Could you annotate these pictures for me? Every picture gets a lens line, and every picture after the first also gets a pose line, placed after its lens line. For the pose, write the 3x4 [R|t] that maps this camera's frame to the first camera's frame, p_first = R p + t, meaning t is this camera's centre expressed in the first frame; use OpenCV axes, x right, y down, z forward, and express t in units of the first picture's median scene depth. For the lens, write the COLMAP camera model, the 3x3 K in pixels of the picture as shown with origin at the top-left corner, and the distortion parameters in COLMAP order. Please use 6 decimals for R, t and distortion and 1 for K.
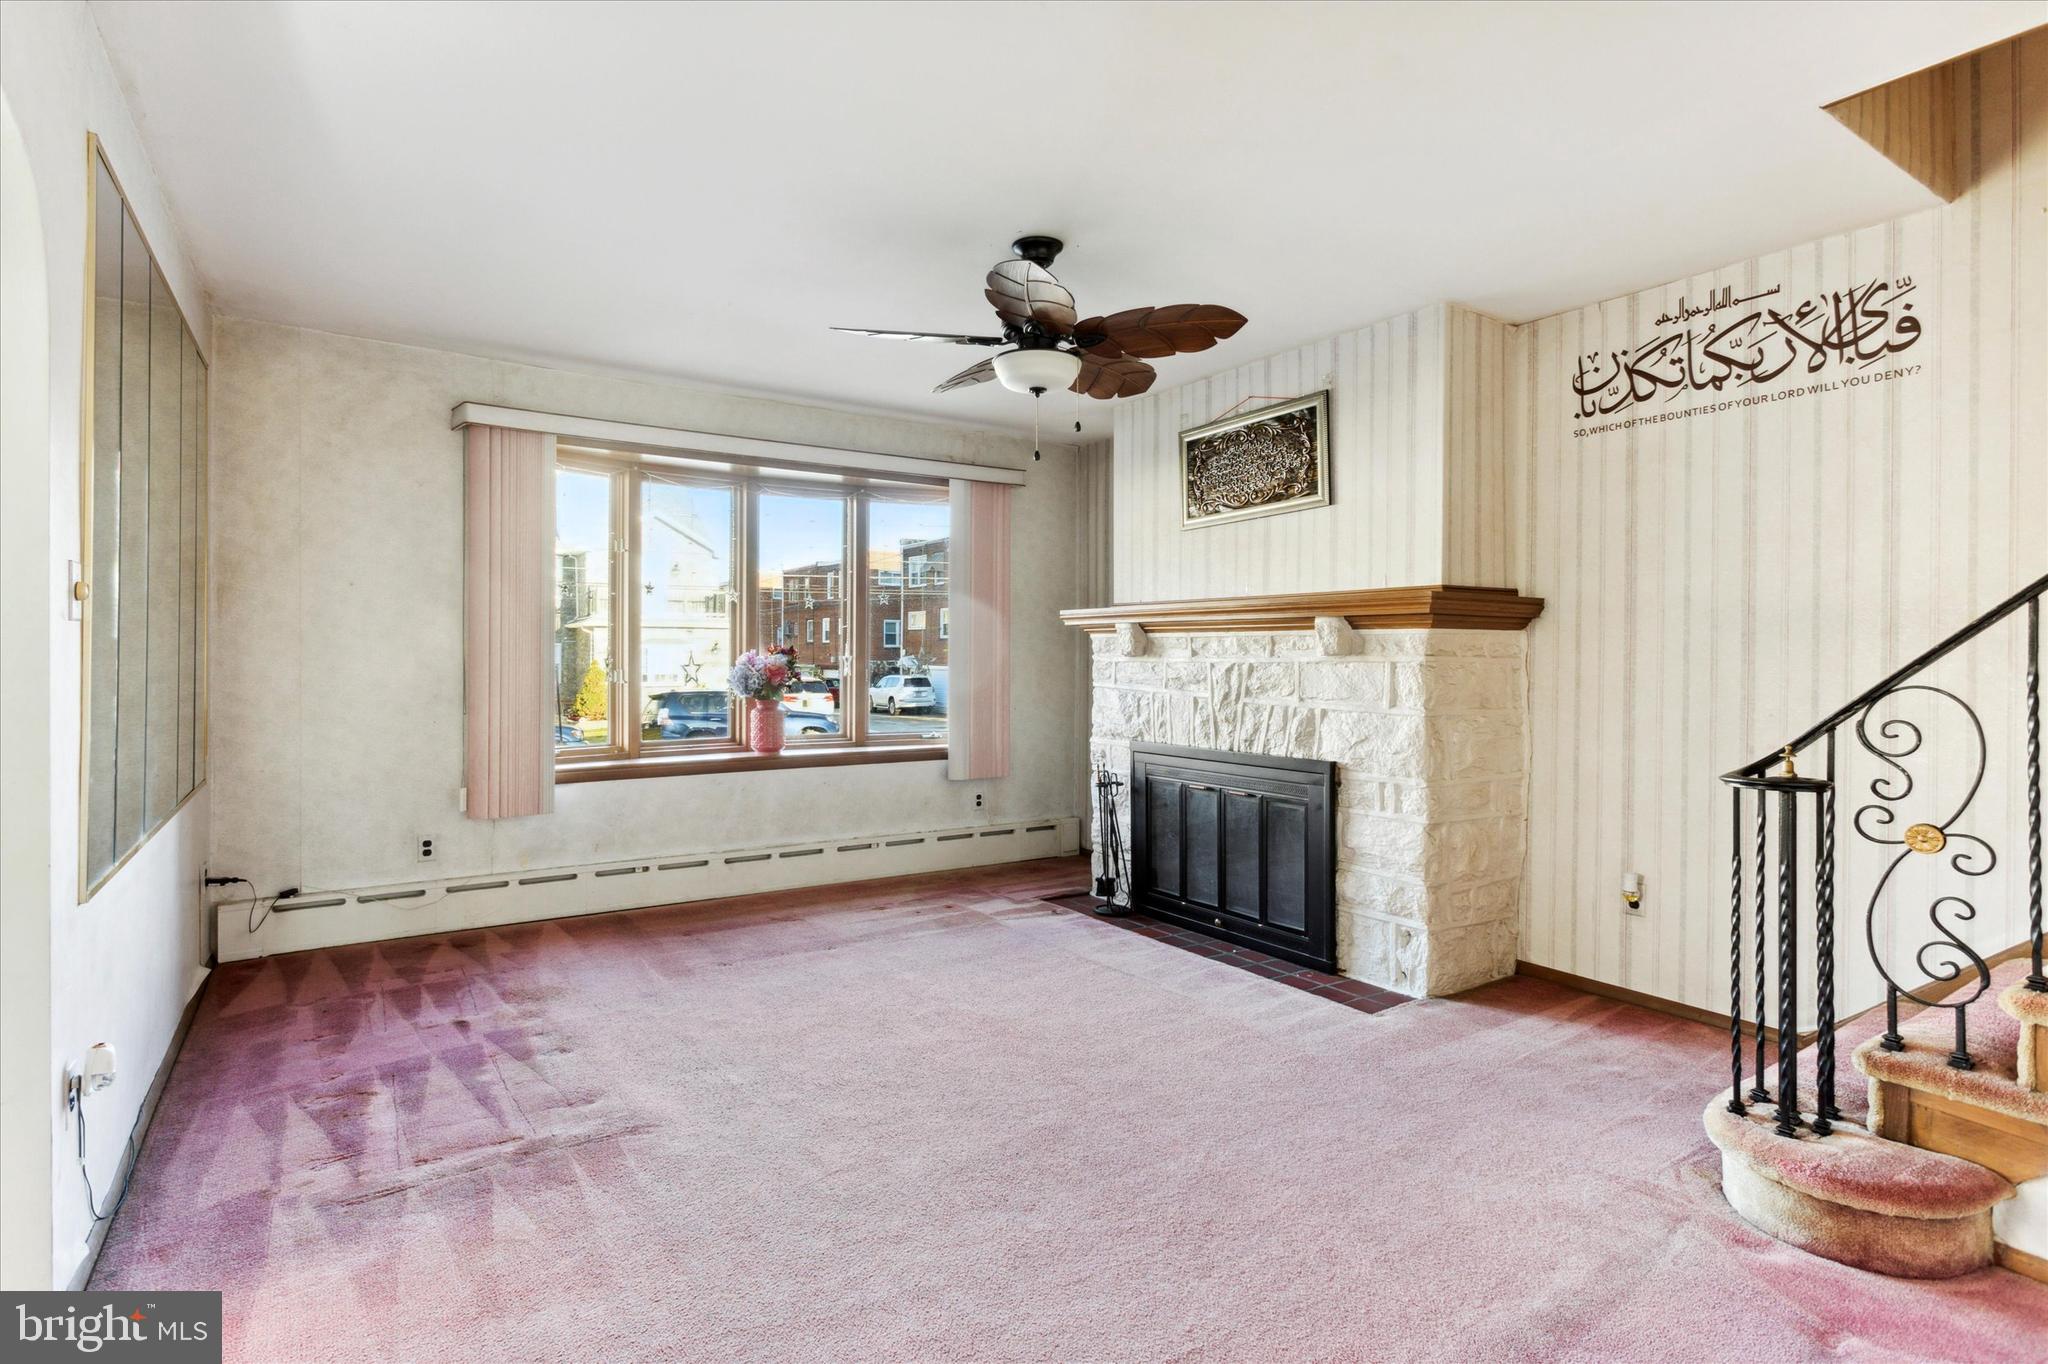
lens RADIAL K [[1006.5, 0, 1018.4], [0, 1006.5, 661.0], [0, 0, 1]] dist [-0.004412, 0.000079]
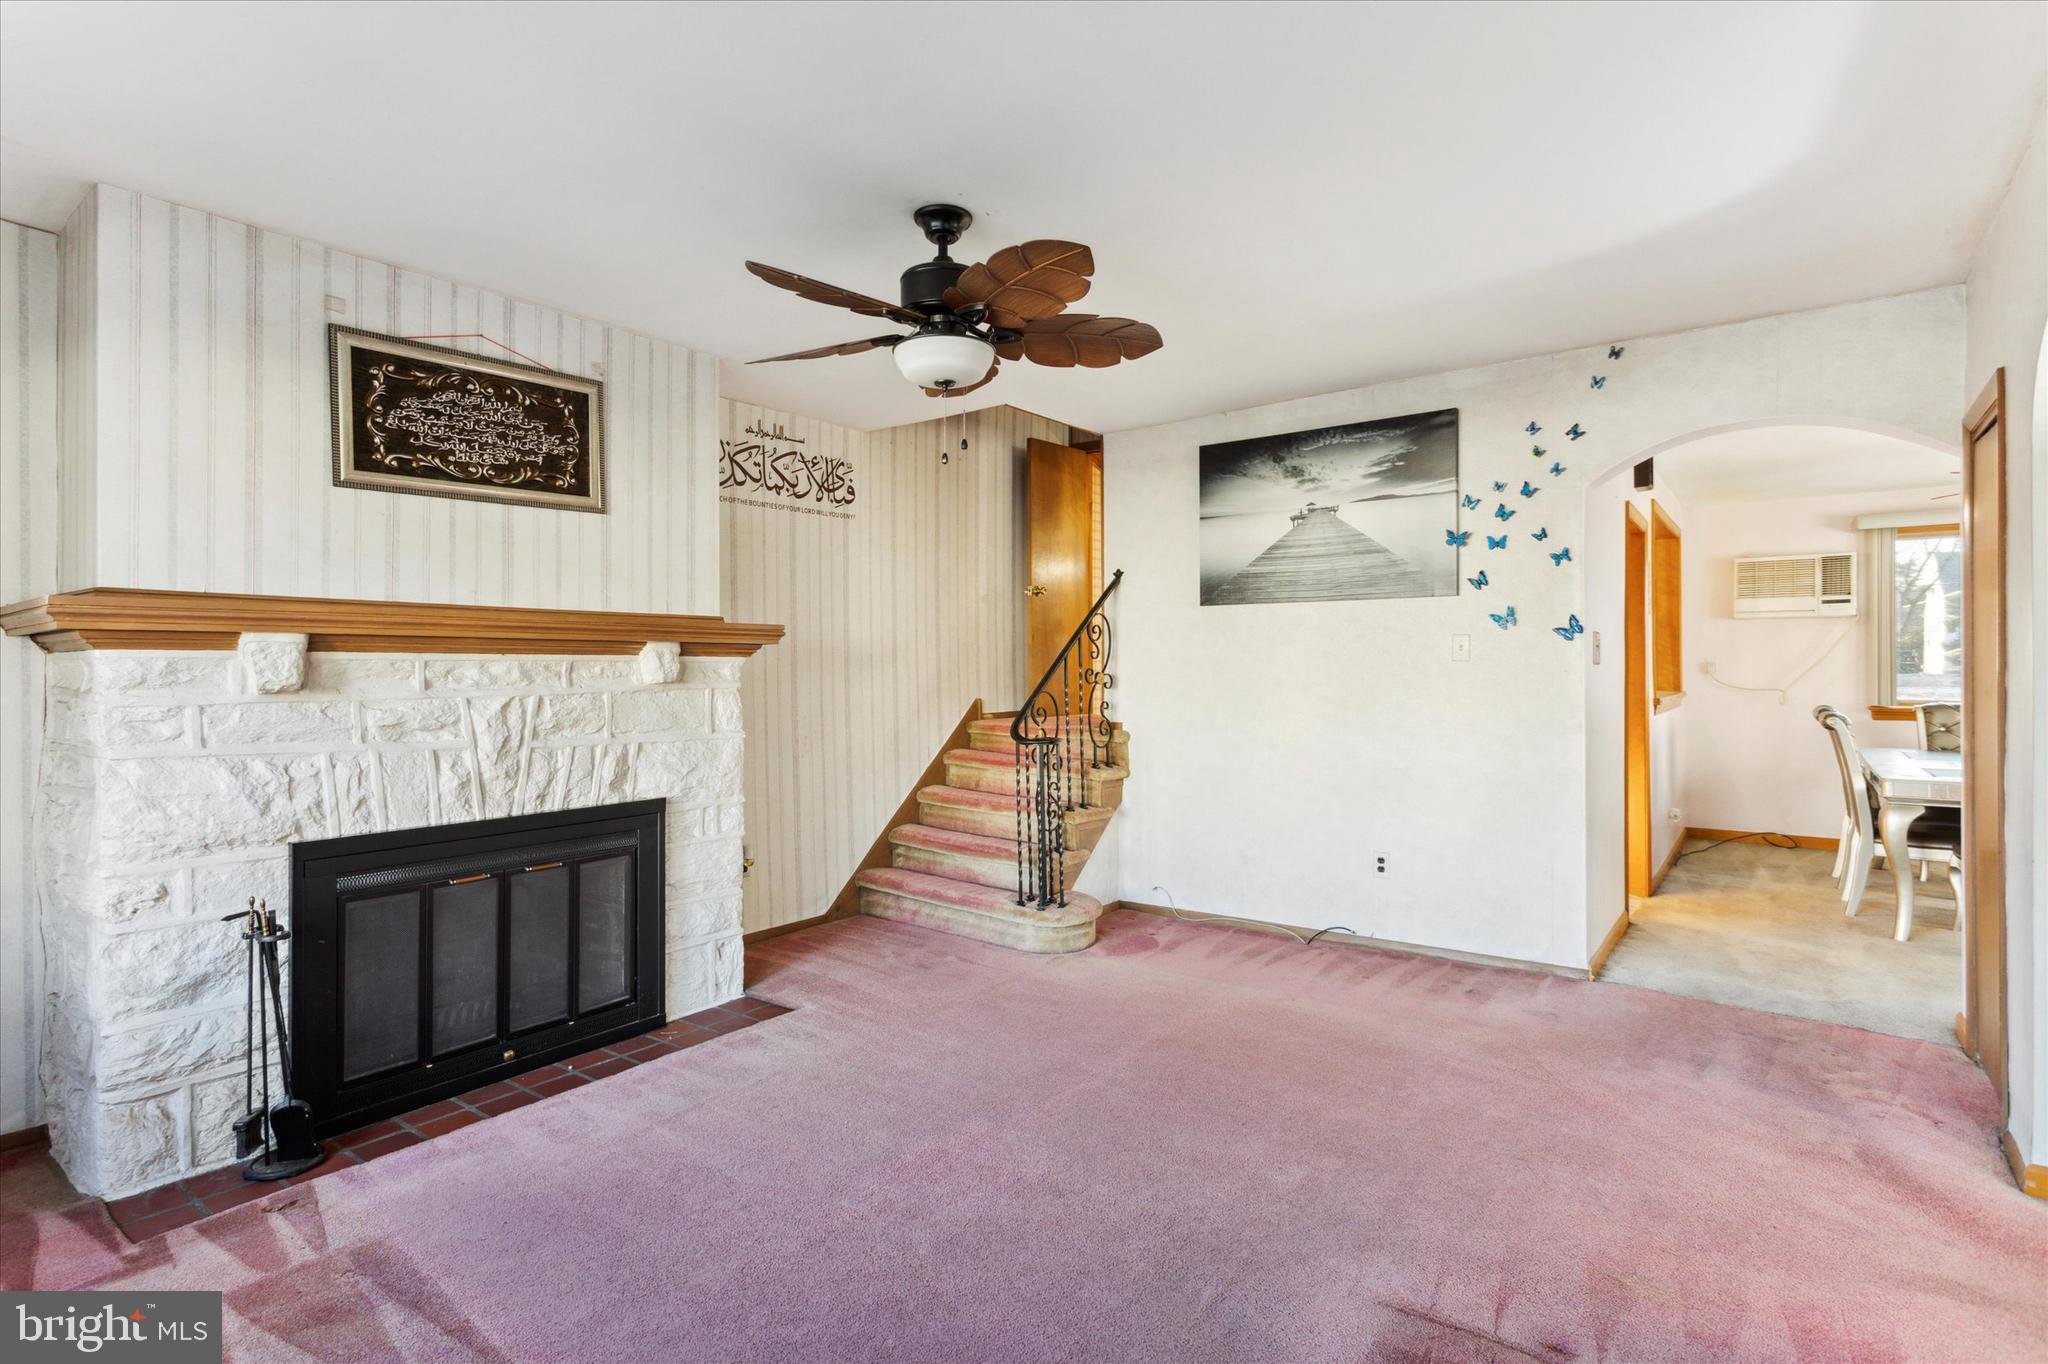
lens RADIAL K [[1006.5, 0, 1018.4], [0, 1006.5, 661.0], [0, 0, 1]] dist [-0.004412, 0.000079]
pose [[-0.328200, 0.006233, 0.944588, -0.679793], [0.012108, 0.999924, -0.002391, -0.020037], [-0.944531, 0.010653, -0.328250, 1.000777]]
